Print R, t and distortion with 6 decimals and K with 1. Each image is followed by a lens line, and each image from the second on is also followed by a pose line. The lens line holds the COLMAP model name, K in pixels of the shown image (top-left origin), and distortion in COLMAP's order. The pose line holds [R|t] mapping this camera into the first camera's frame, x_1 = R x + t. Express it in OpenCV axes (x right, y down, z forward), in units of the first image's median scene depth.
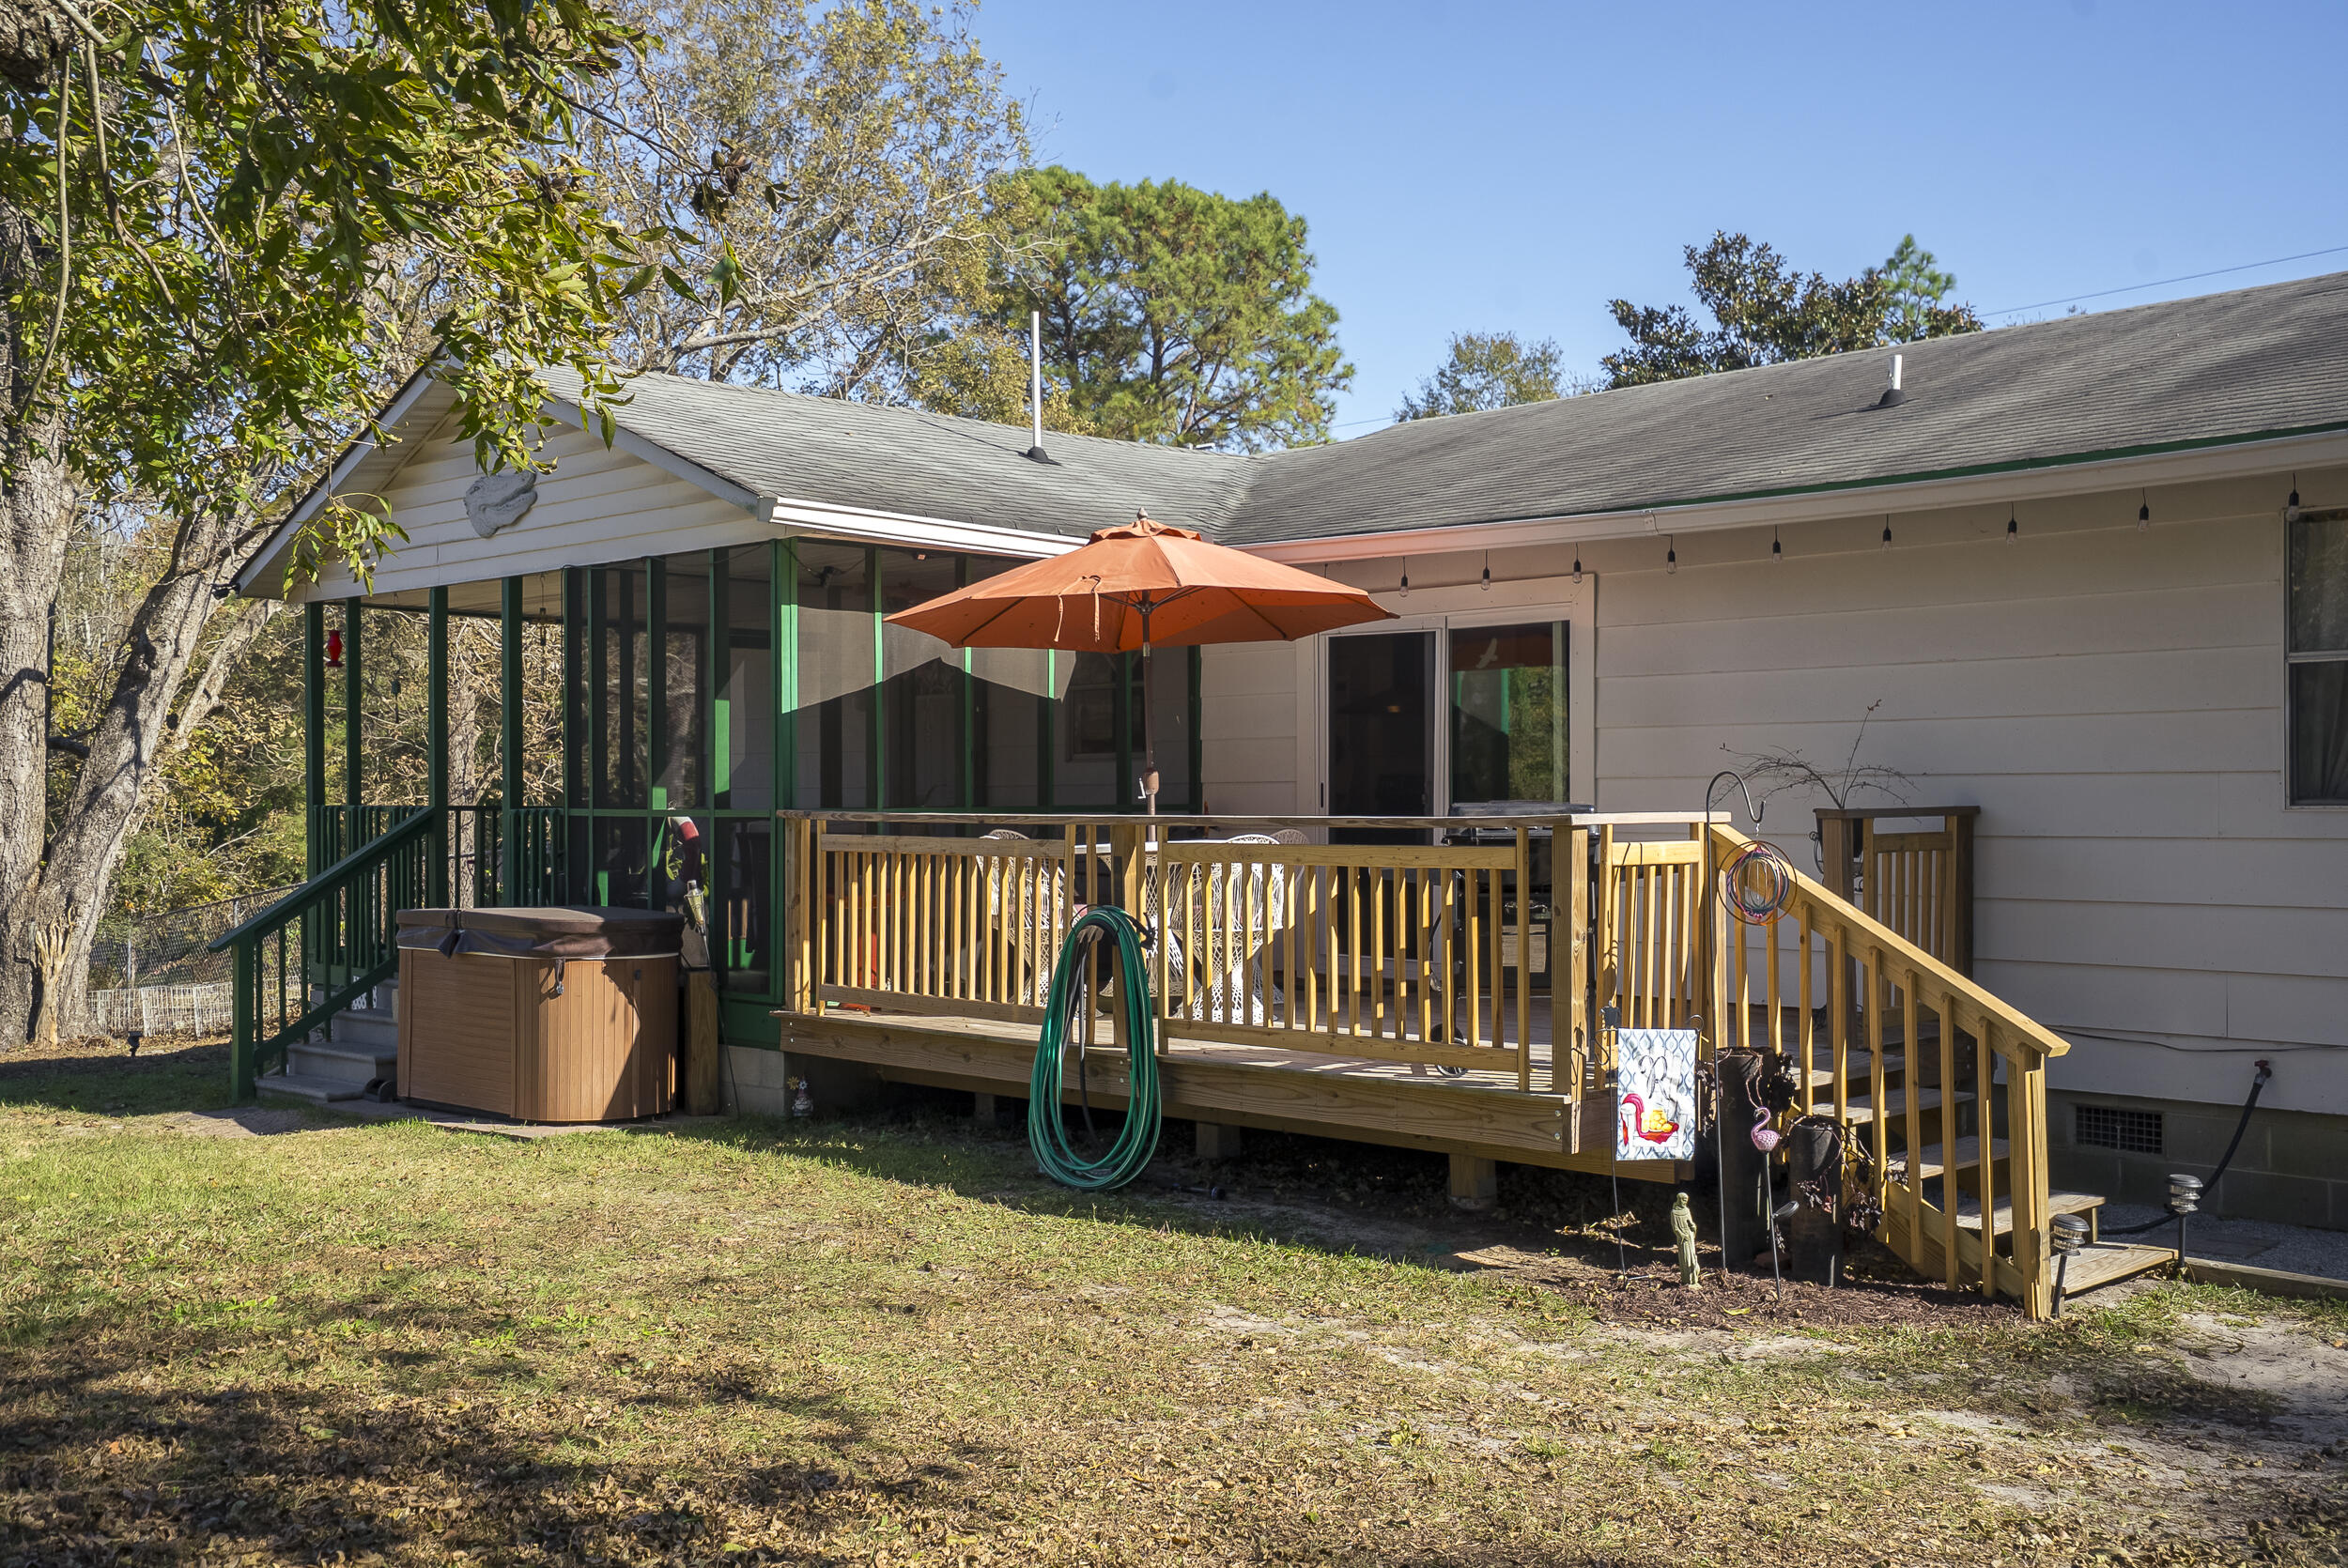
lens RADIAL K [[2335.4, 0, 1174.0], [0, 2335.4, 784.0], [0, 0, 1]] dist [0.075231, 0.007203]
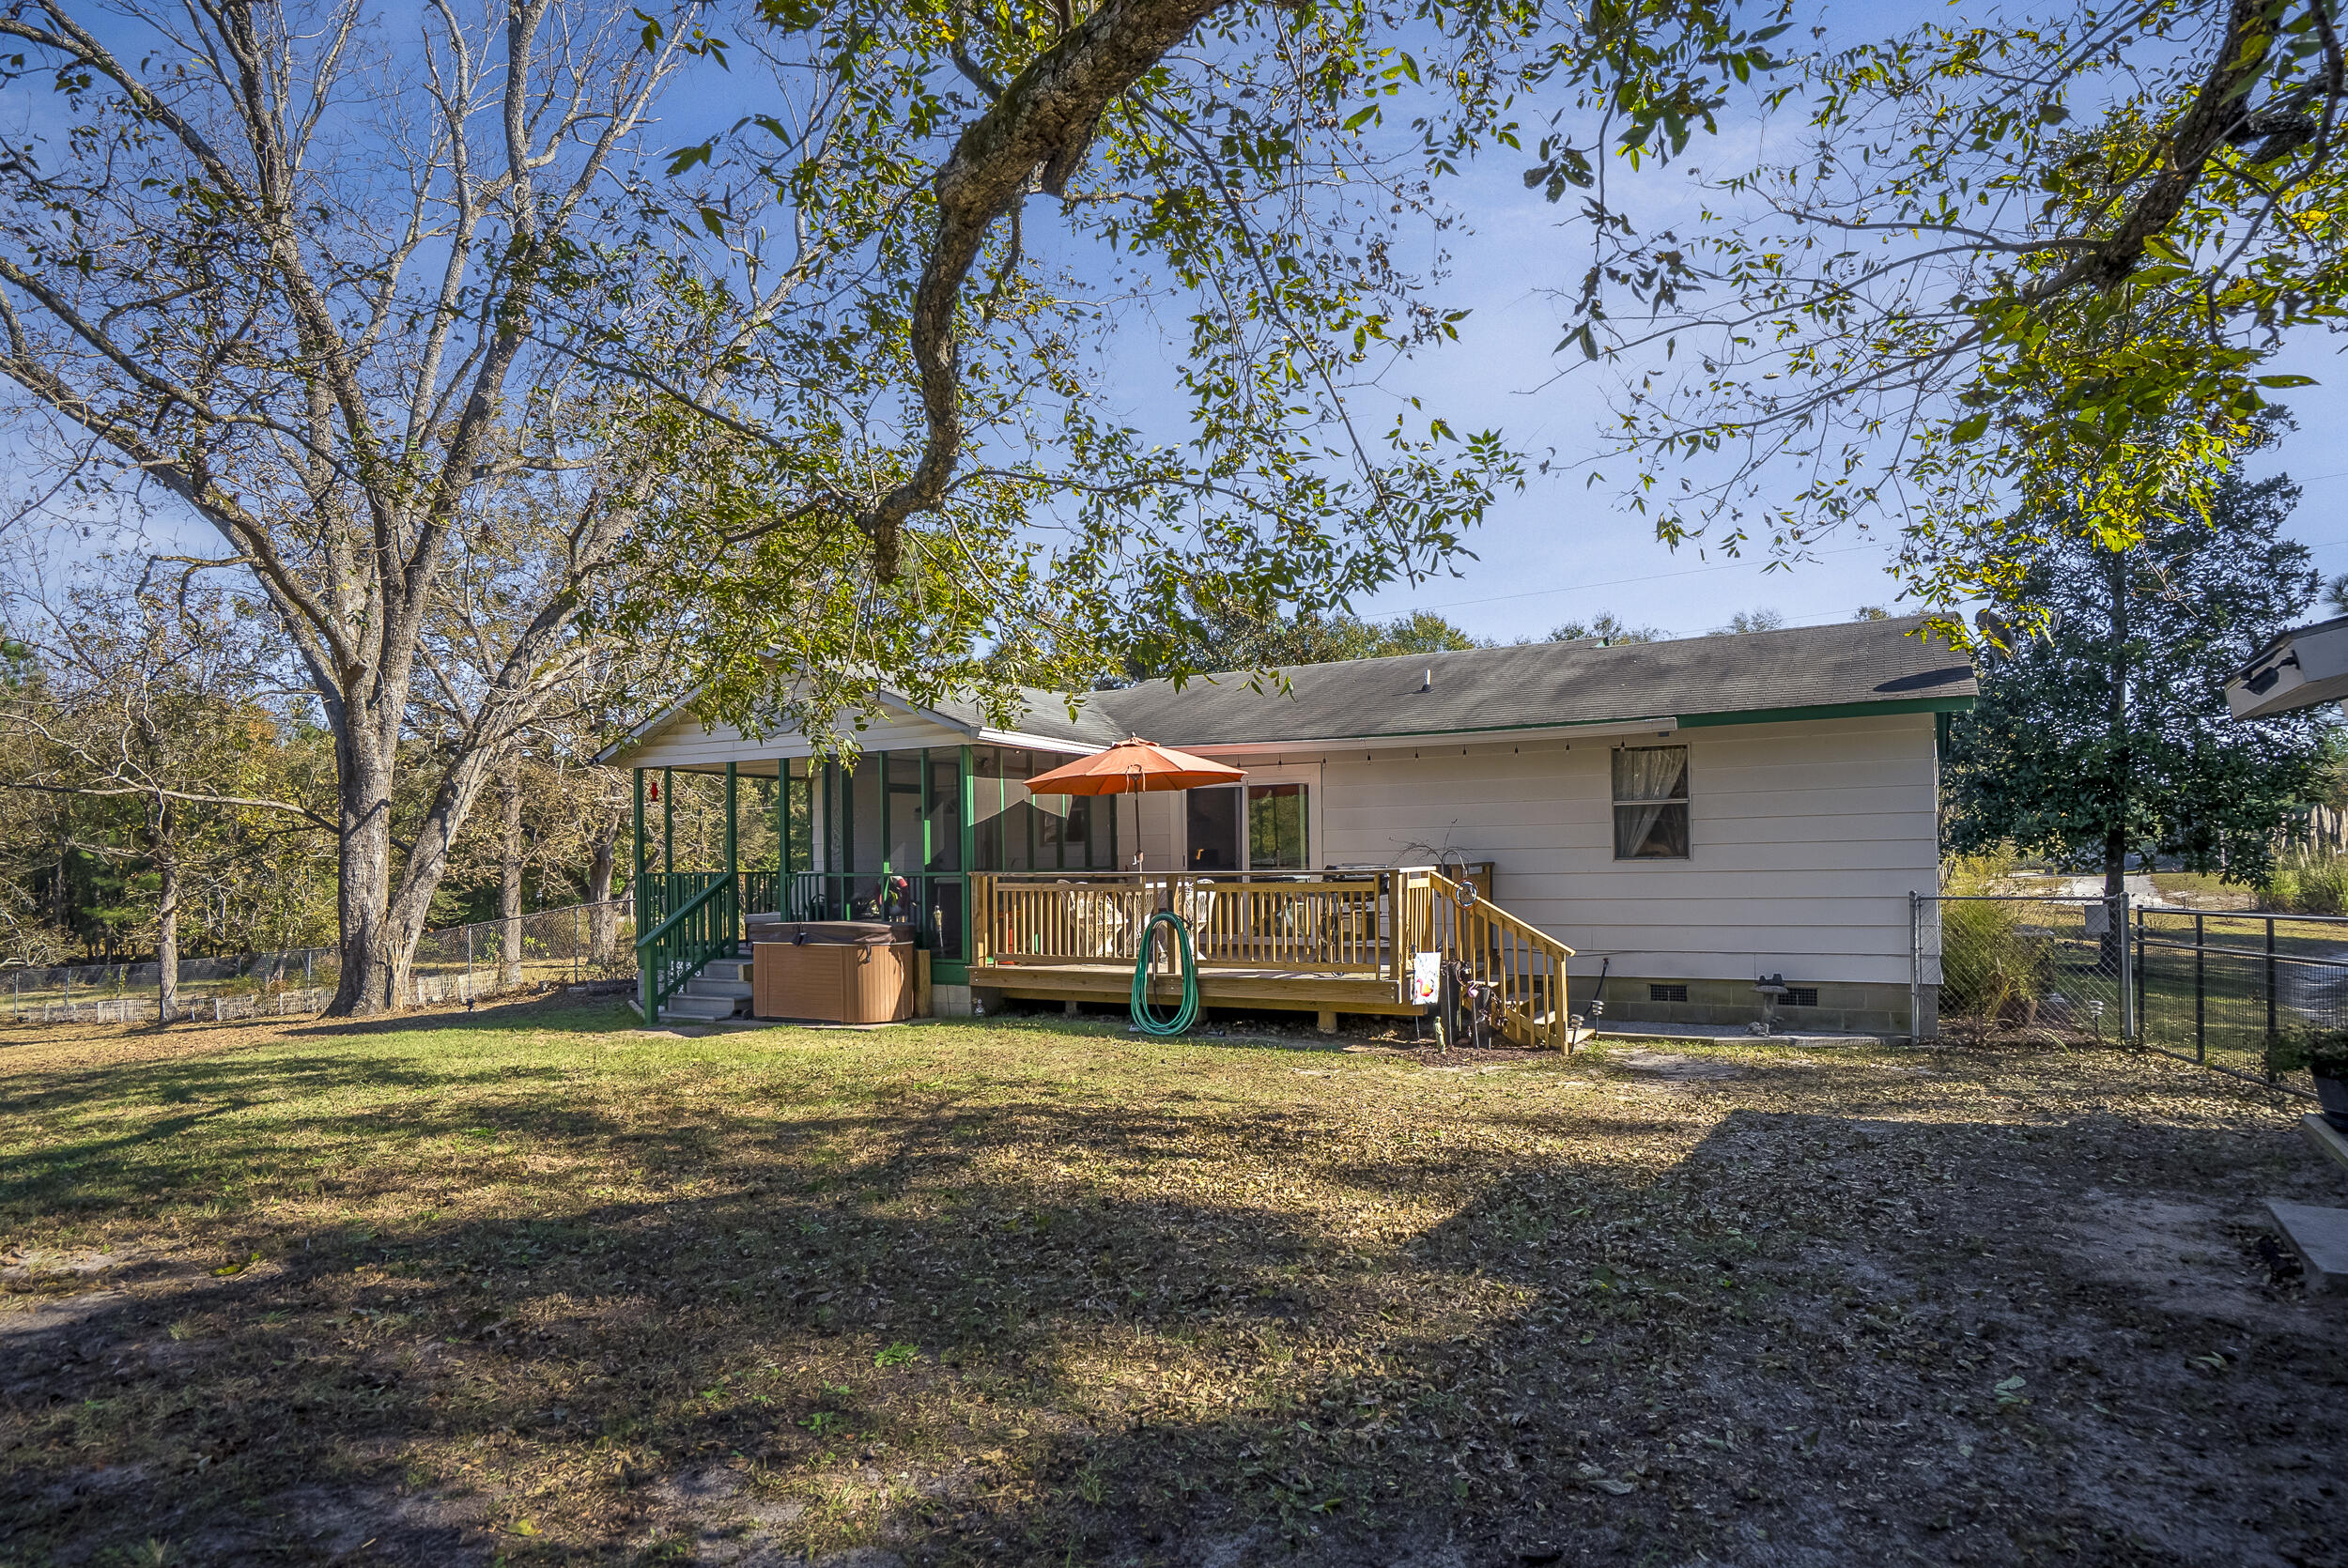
lens RADIAL K [[1331.9, 0, 1195.4], [0, 1331.9, 836.1], [0, 0, 1]] dist [-0.025159, 0.000176]
pose [[0.959130, -0.010559, 0.282769, -0.313695], [0.013020, 0.999892, -0.006825, -0.010774], [-0.282666, 0.010228, 0.959164, -0.220530]]
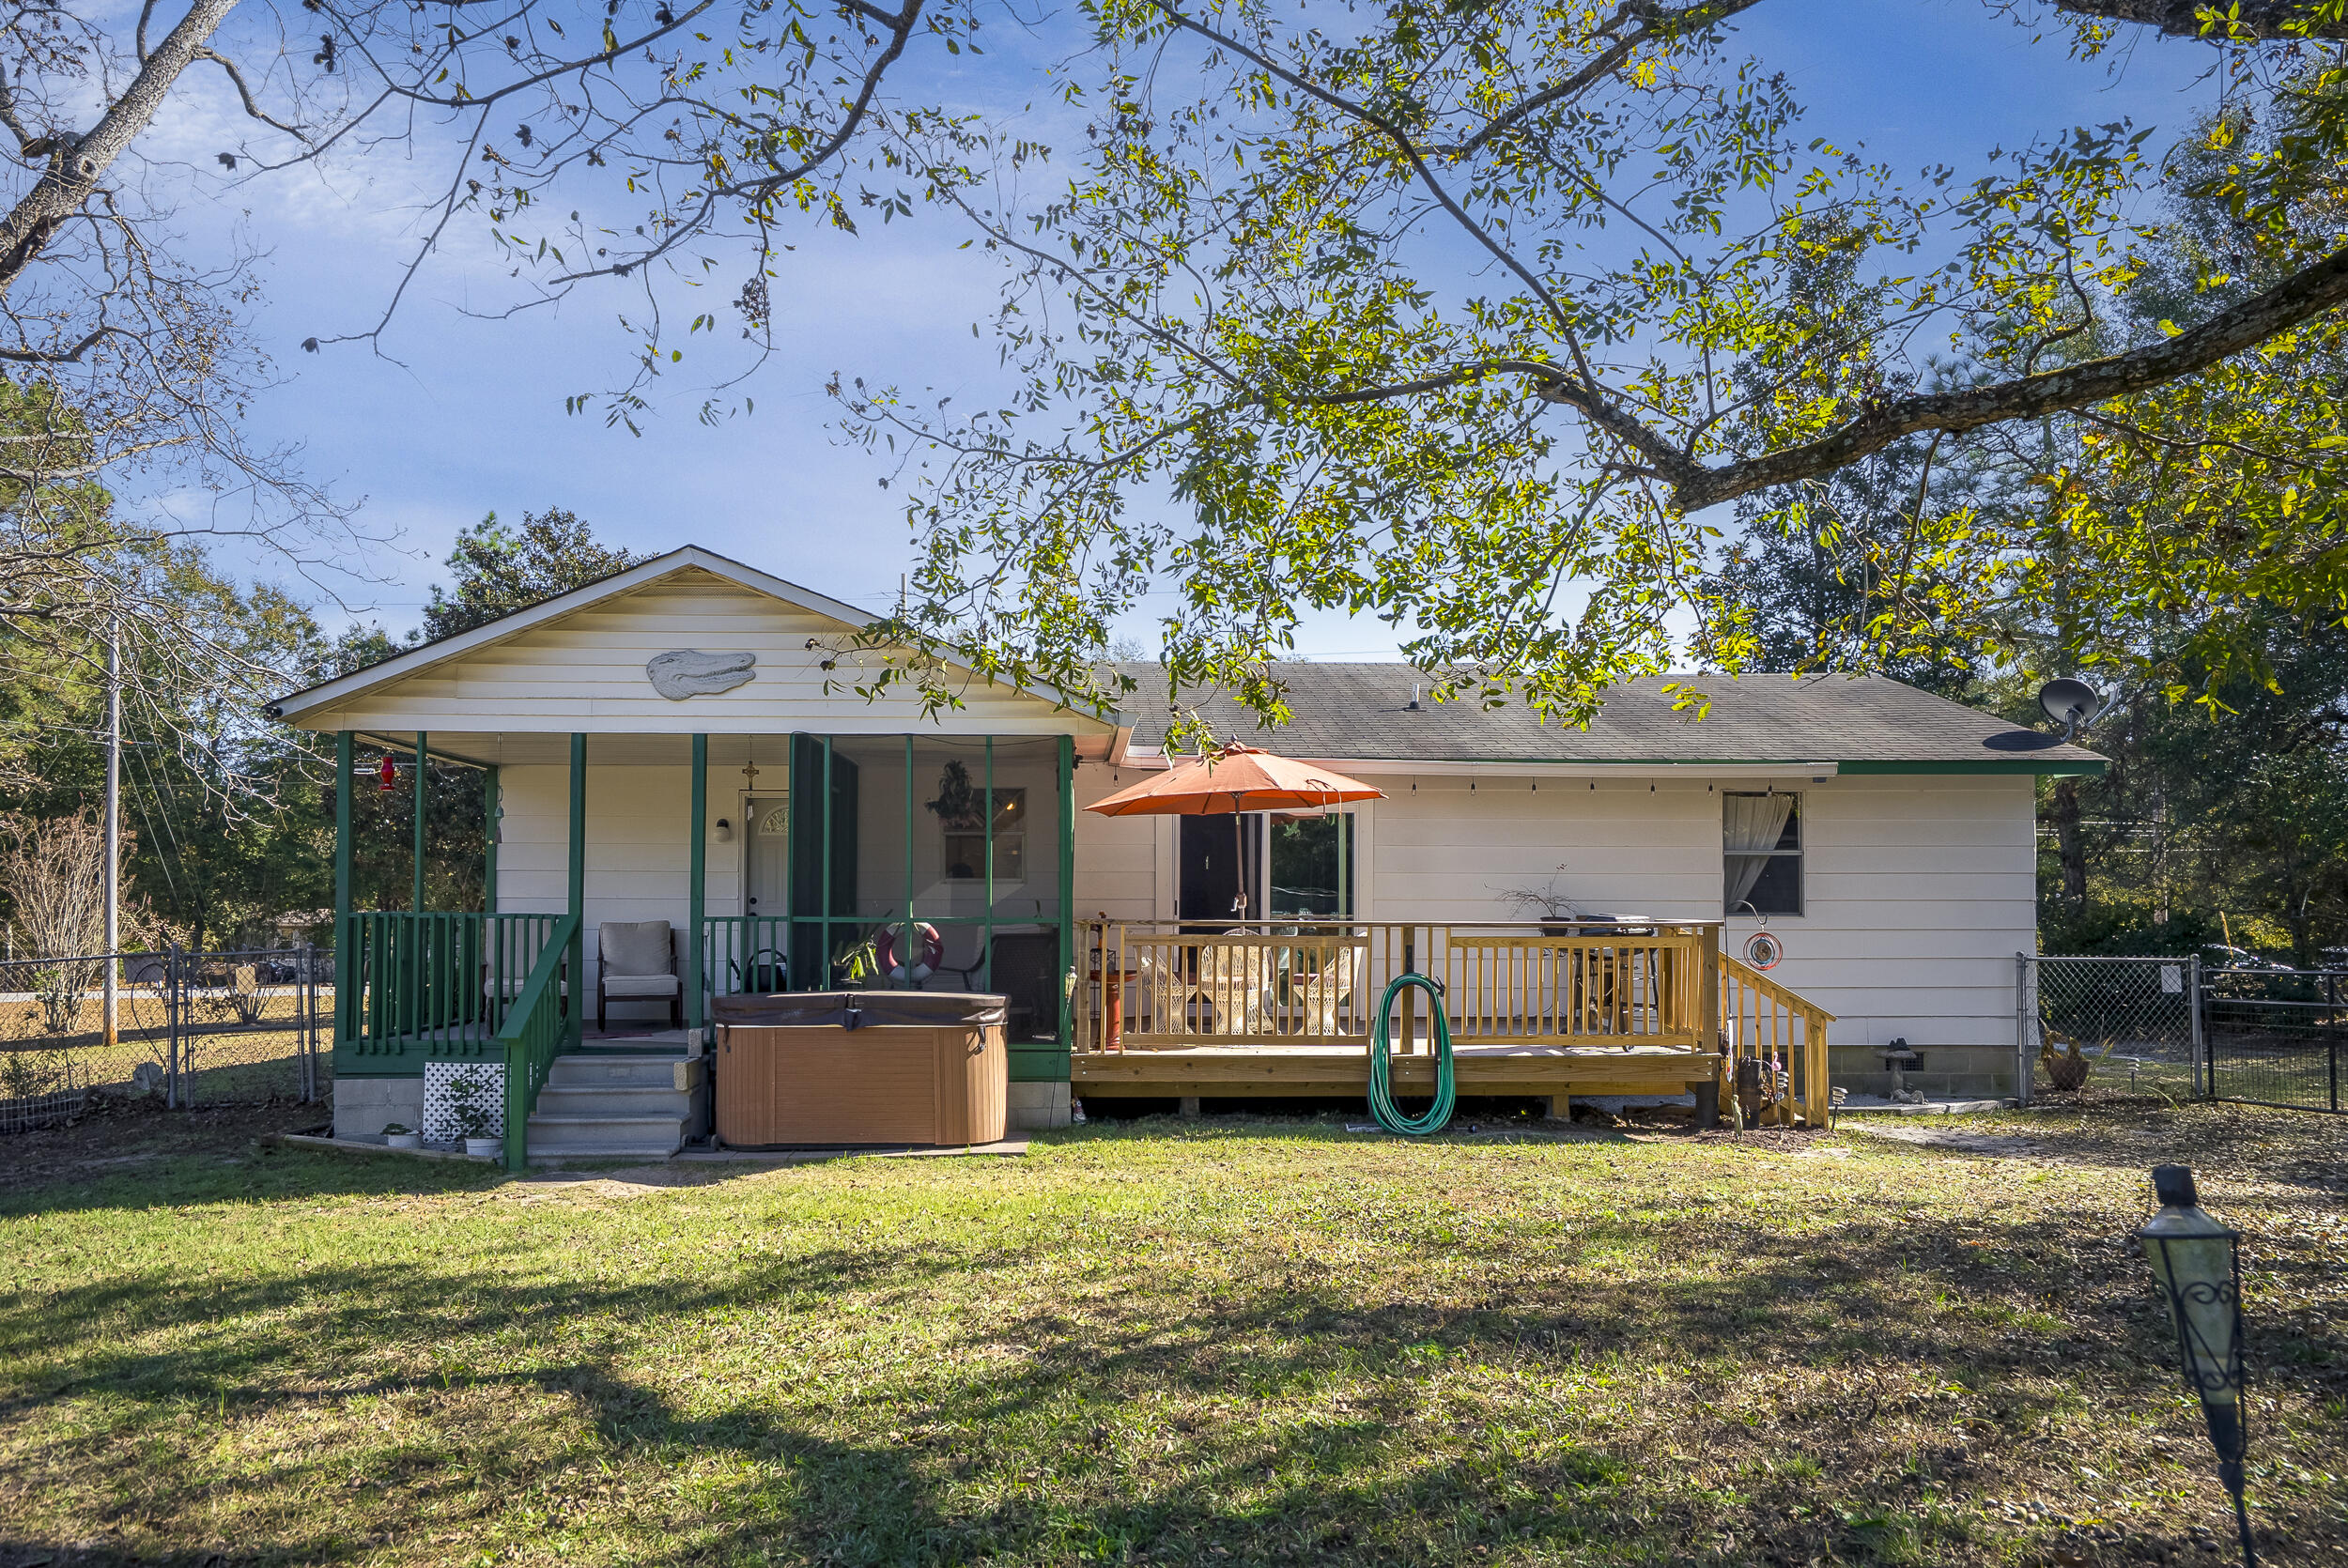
lens RADIAL K [[1634.3, 0, 1174.0], [0, 1634.3, 784.0], [0, 0, 1]] dist [0.042114, 0.000871]
pose [[0.659923, 0.058986, 0.749014, -0.913274], [-0.007533, 0.997383, -0.071908, 0.000716], [-0.751295, 0.041811, 0.658641, 0.267574]]
